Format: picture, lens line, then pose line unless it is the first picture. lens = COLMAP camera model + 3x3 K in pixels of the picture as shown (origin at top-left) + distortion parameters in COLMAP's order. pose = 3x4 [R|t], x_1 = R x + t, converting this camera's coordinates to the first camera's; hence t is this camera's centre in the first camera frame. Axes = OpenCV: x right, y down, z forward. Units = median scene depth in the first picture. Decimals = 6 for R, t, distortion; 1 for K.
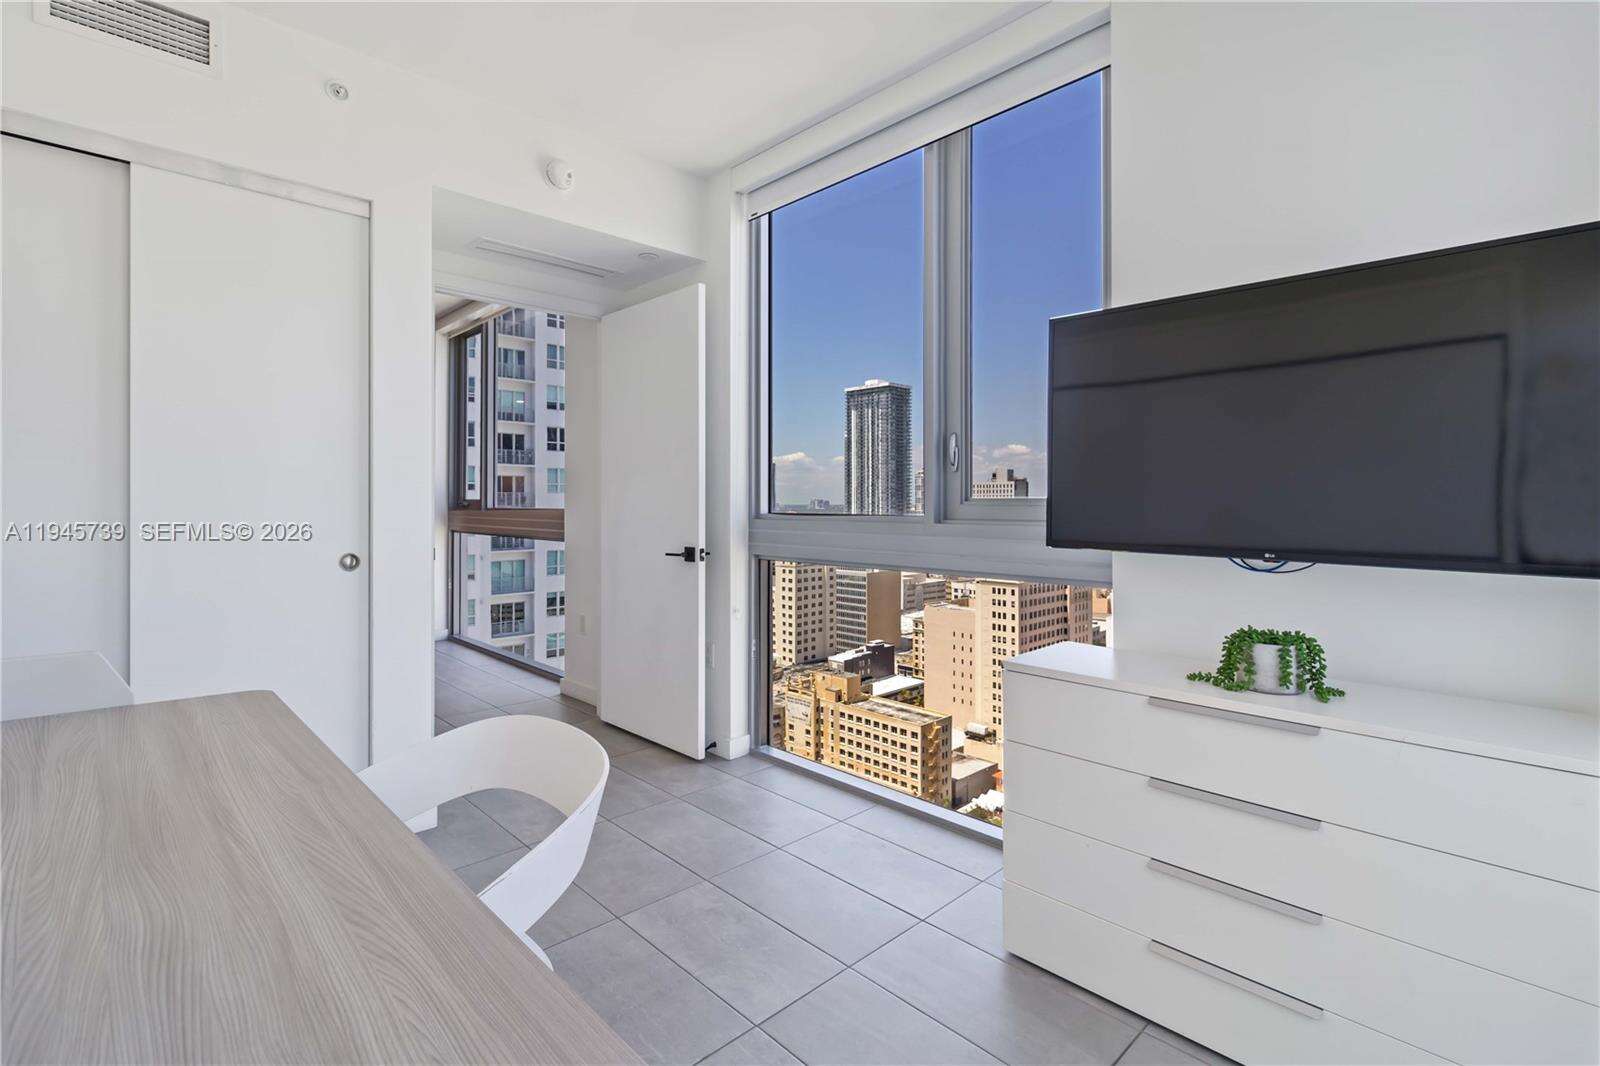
lens RADIAL K [[739.4, 0, 789.8], [0, 739.4, 499.6], [0, 0, 1]] dist [0.002003, -0.001305]
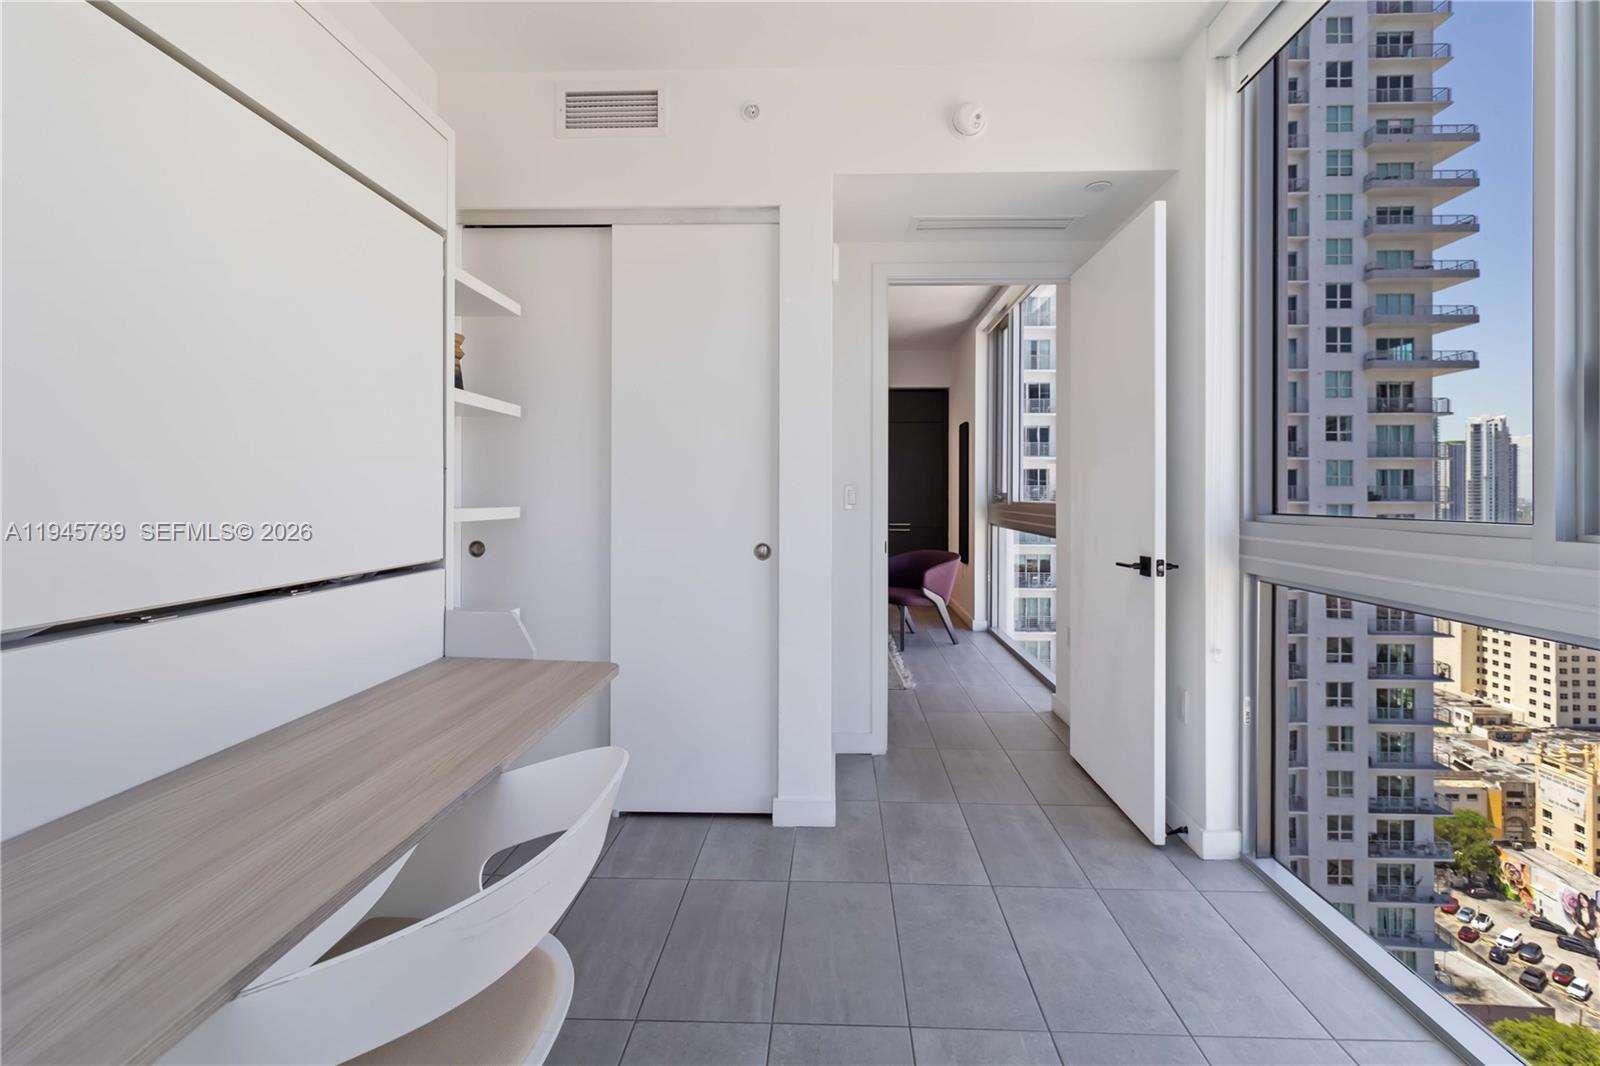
lens RADIAL K [[739.4, 0, 805.1], [0, 739.4, 491.7], [0, 0, 1]] dist [0.002003, -0.001305]
pose [[0.706737, -0.001314, -0.707476, 0.150454], [0.001163, 0.999999, -0.000695, -0.001231], [0.707476, -0.000331, 0.706738, 0.224302]]
